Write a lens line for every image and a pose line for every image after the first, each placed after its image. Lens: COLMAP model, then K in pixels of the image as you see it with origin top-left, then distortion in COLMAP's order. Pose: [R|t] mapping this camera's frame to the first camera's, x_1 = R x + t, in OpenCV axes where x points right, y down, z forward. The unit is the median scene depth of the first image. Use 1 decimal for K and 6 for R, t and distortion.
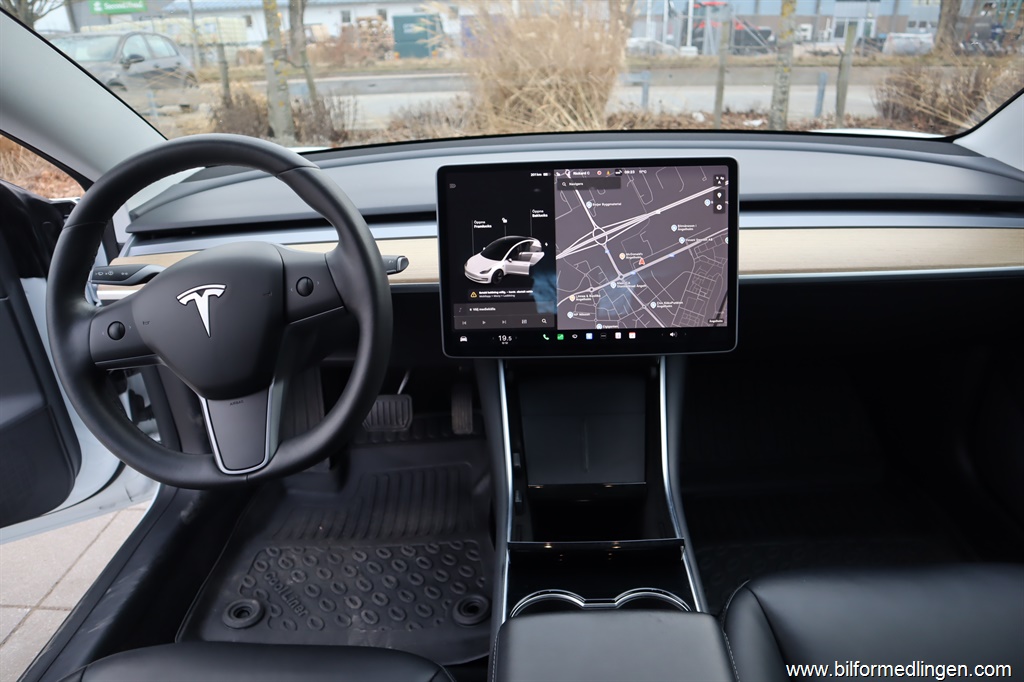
lens RADIAL K [[716.6, 0, 512.0], [0, 716.6, 341.0], [0, 0, 1]] dist [-0.135517, 0.077715]
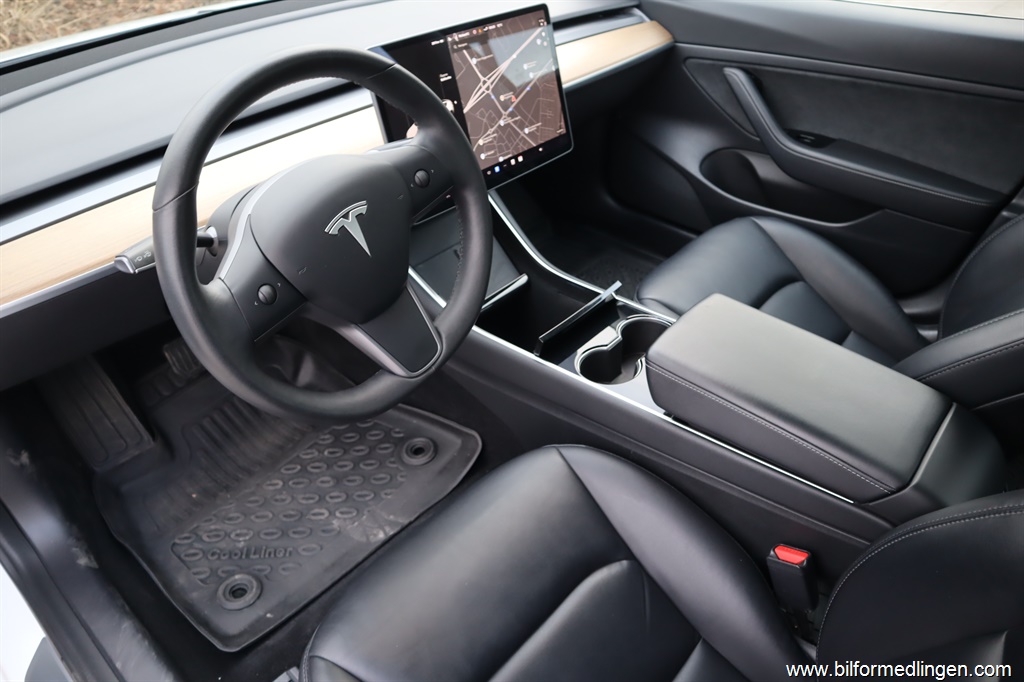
lens RADIAL K [[705.3, 0, 509.7], [0, 705.3, 344.1], [0, 0, 1]] dist [-0.131207, 0.079188]
pose [[0.637037, -0.442846, 0.630929, -0.777587], [0.301060, 0.896432, 0.325227, -0.123181], [-0.709610, -0.017234, 0.704383, 0.136810]]
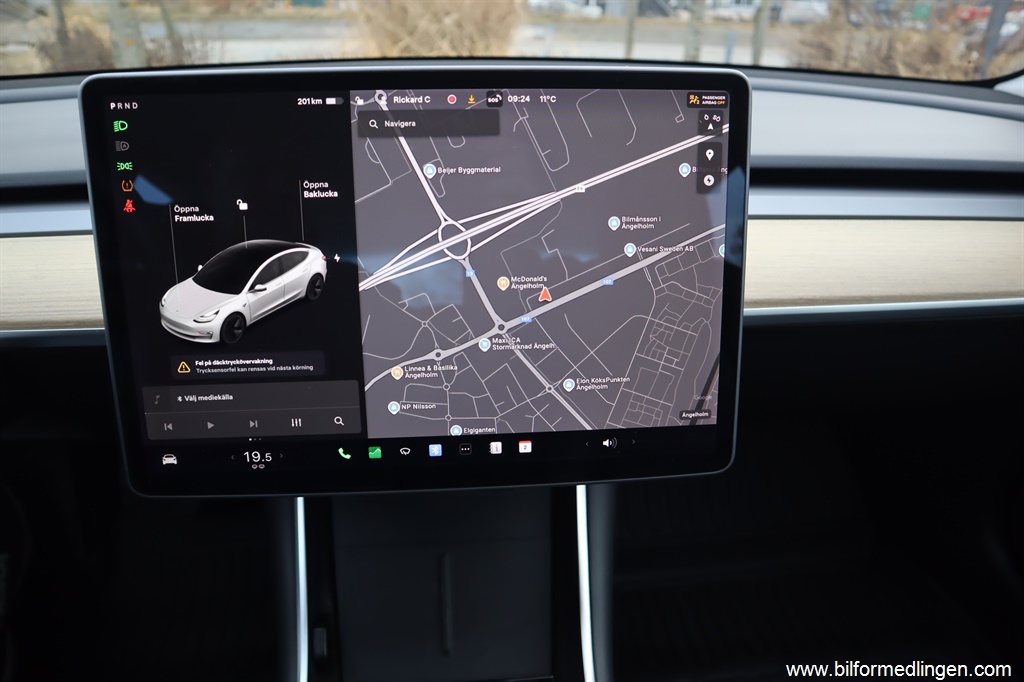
lens RADIAL K [[705.3, 0, 509.7], [0, 705.3, 344.1], [0, 0, 1]] dist [-0.131207, 0.079188]
pose [[0.991039, -0.011948, 0.133041, 0.096795], [0.005506, 0.998799, 0.048686, -0.101146], [-0.133463, -0.047517, 0.989914, 0.541017]]
